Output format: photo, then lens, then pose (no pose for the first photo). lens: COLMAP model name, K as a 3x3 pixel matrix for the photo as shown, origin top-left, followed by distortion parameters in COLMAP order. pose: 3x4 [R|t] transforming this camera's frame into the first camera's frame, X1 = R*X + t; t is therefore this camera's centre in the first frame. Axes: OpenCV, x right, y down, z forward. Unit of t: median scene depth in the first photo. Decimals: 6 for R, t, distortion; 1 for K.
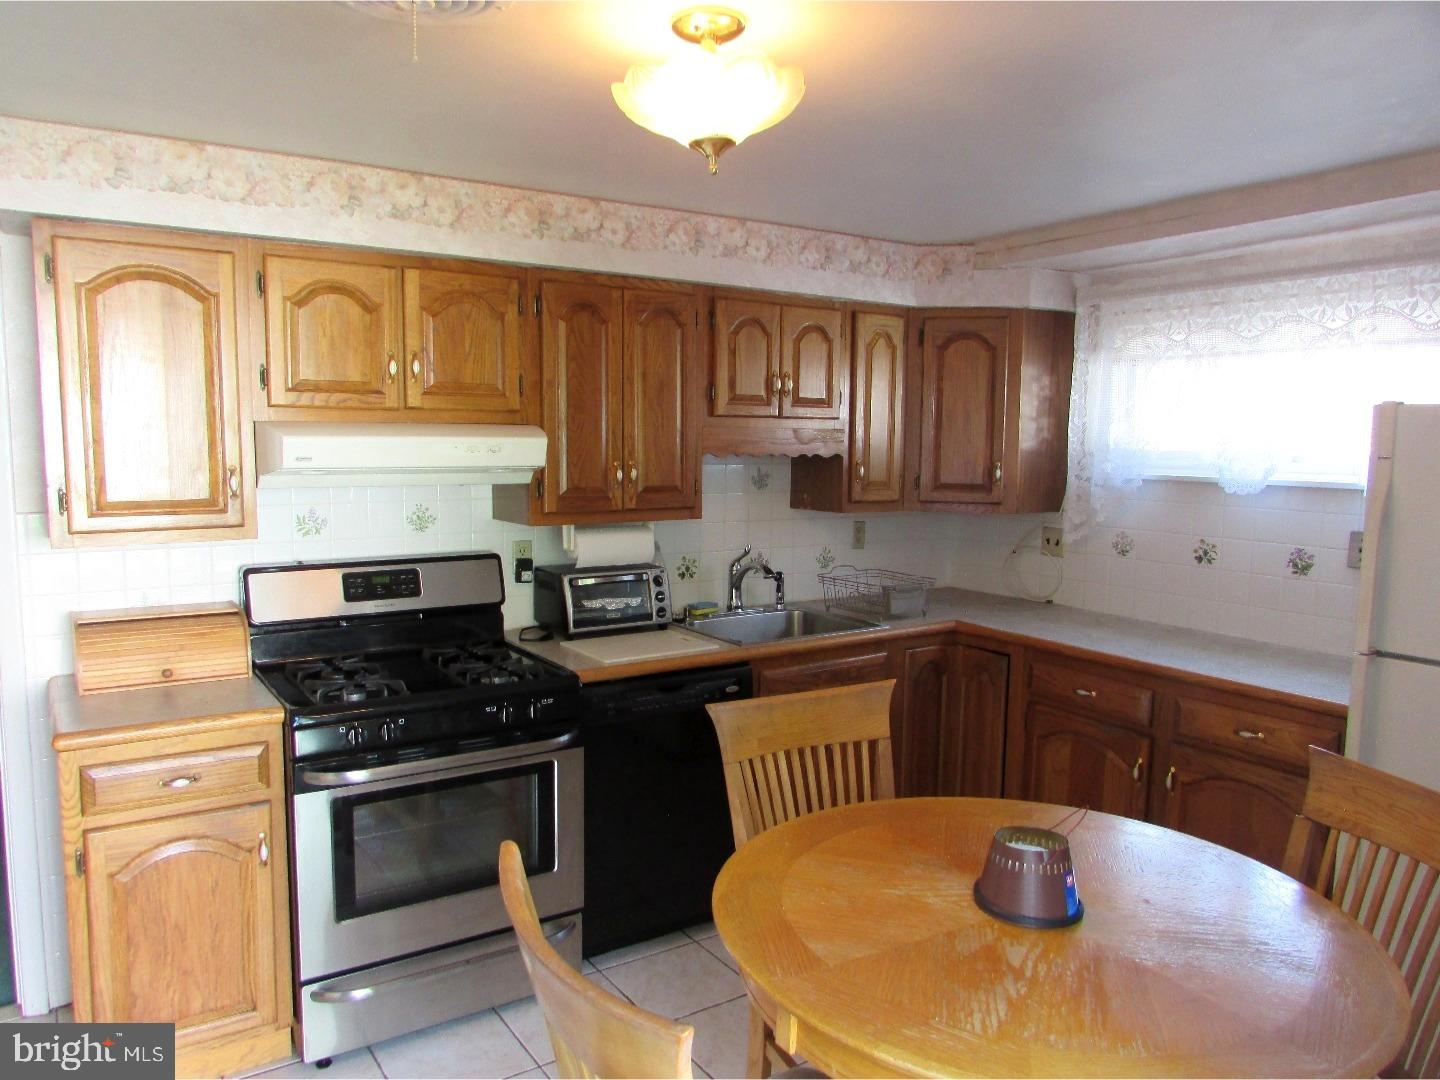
lens RADIAL K [[1034.2, 0, 720.0], [0, 1034.2, 540.0], [0, 0, 1]] dist [-0.036708, 0.032023]
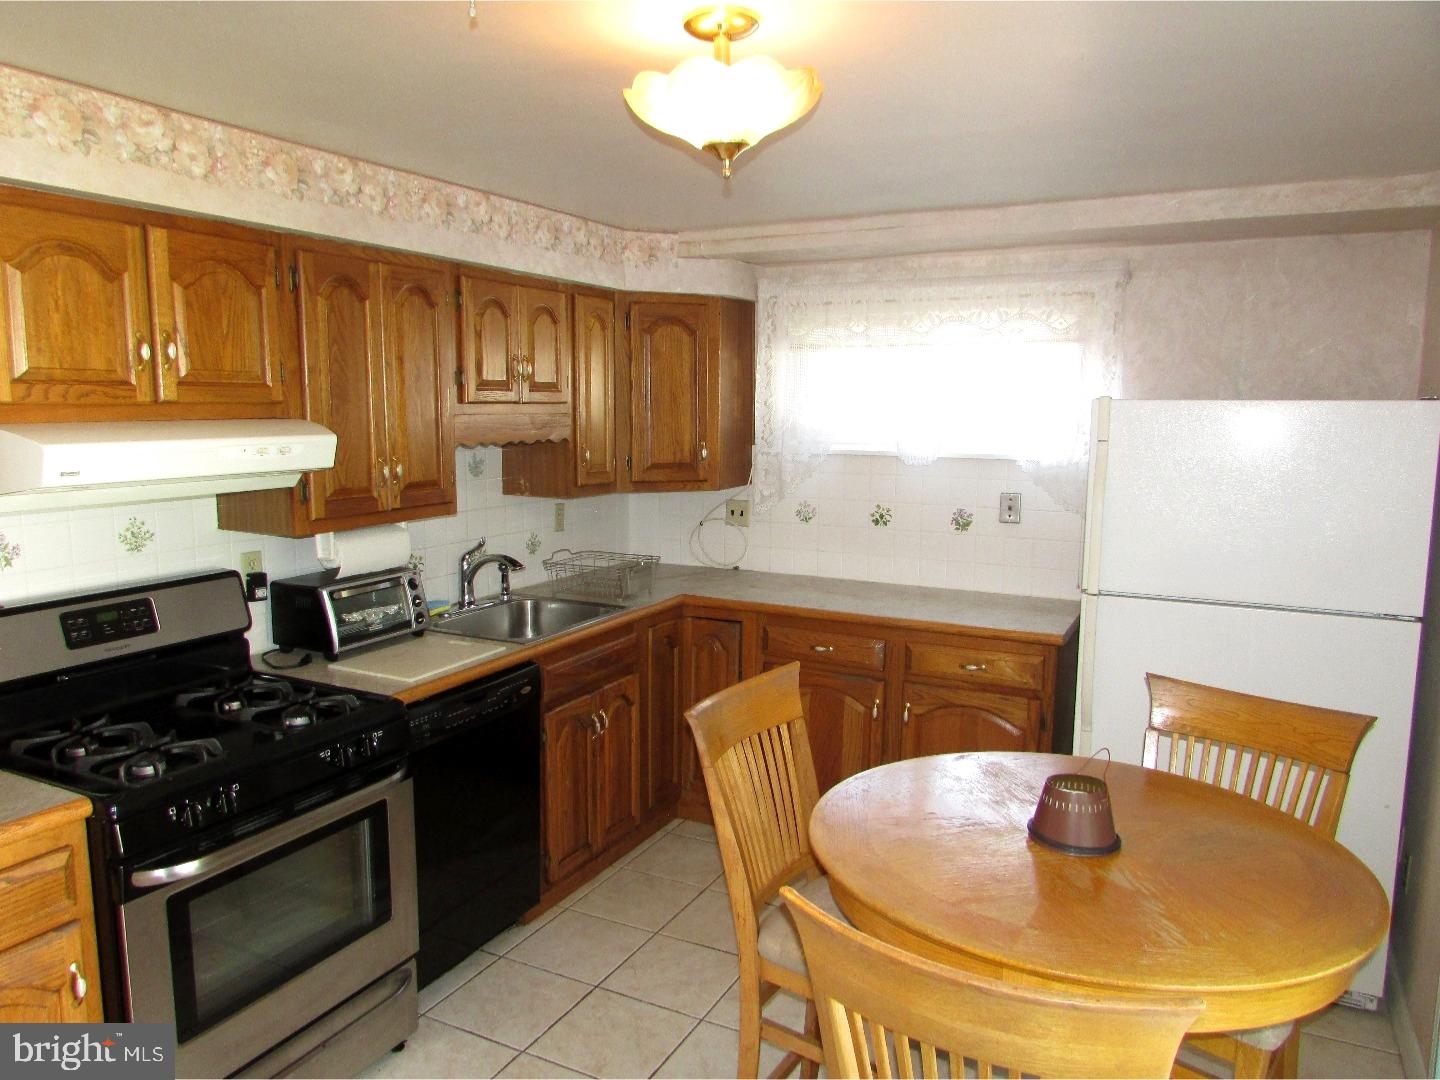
lens RADIAL K [[1034.2, 0, 720.0], [0, 1034.2, 540.0], [0, 0, 1]] dist [-0.036708, 0.032023]
pose [[0.871151, -0.072441, 0.485642, -0.283001], [0.054199, 0.997200, 0.051524, -0.034028], [-0.488014, -0.018564, 0.872638, 0.075776]]
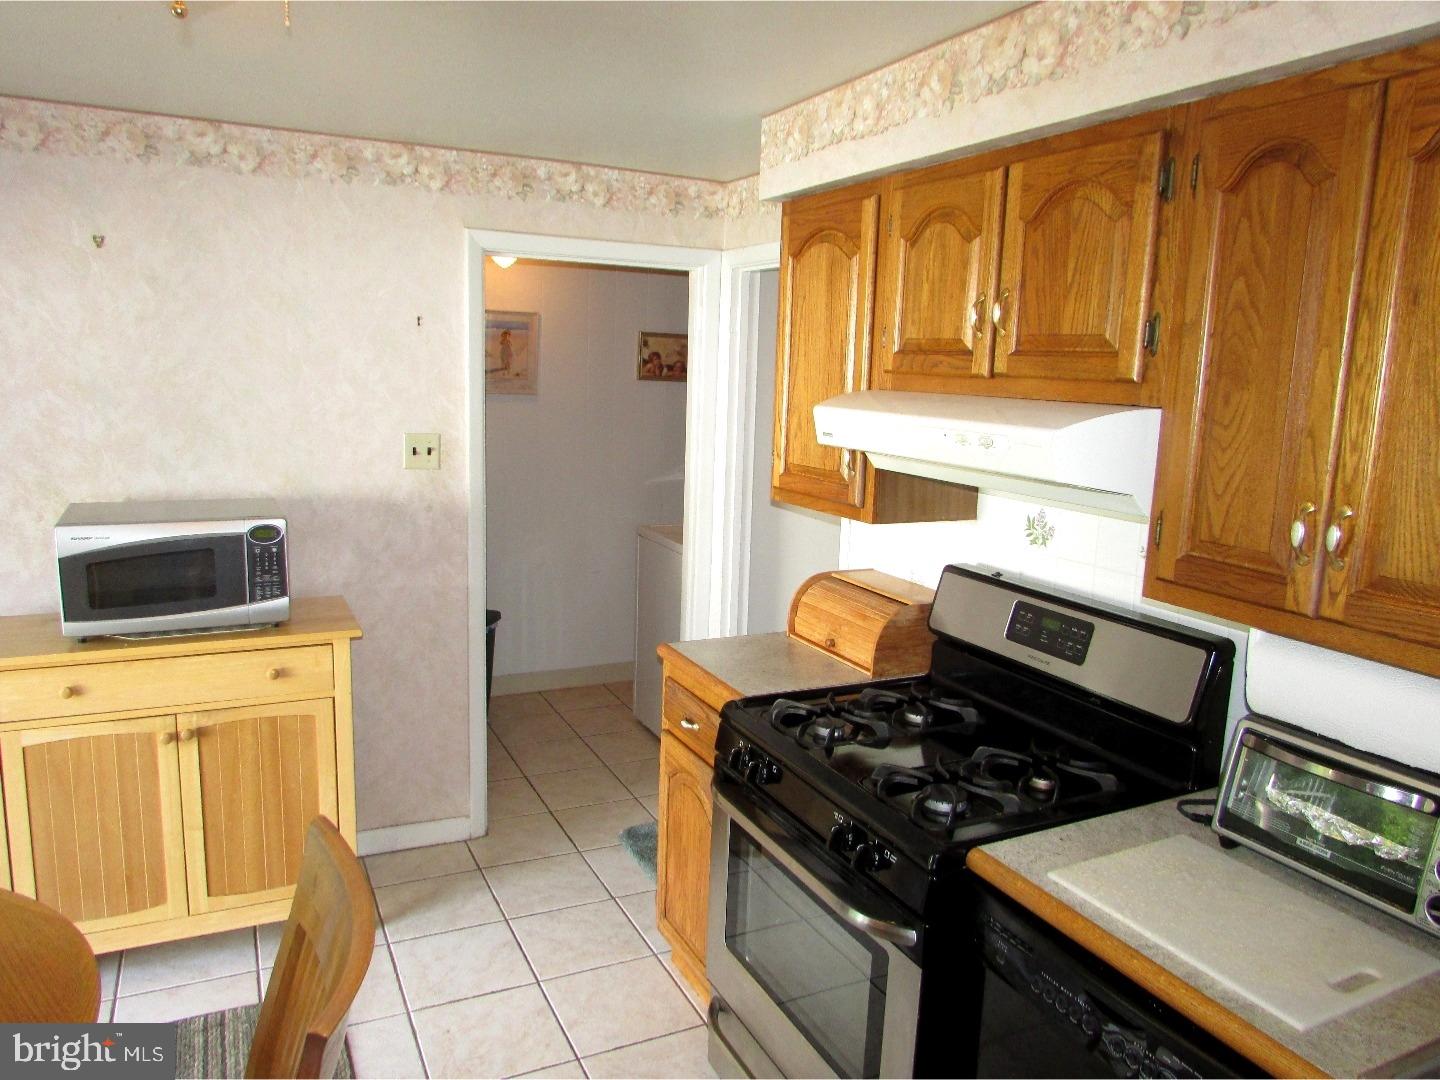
lens RADIAL K [[1034.2, 0, 720.0], [0, 1034.2, 540.0], [0, 0, 1]] dist [-0.036708, 0.032023]
pose [[-0.135470, 0.153073, -0.978885, 0.355138], [-0.133300, 0.976195, 0.171100, -0.101061], [0.981773, 0.153664, -0.111841, 0.809472]]
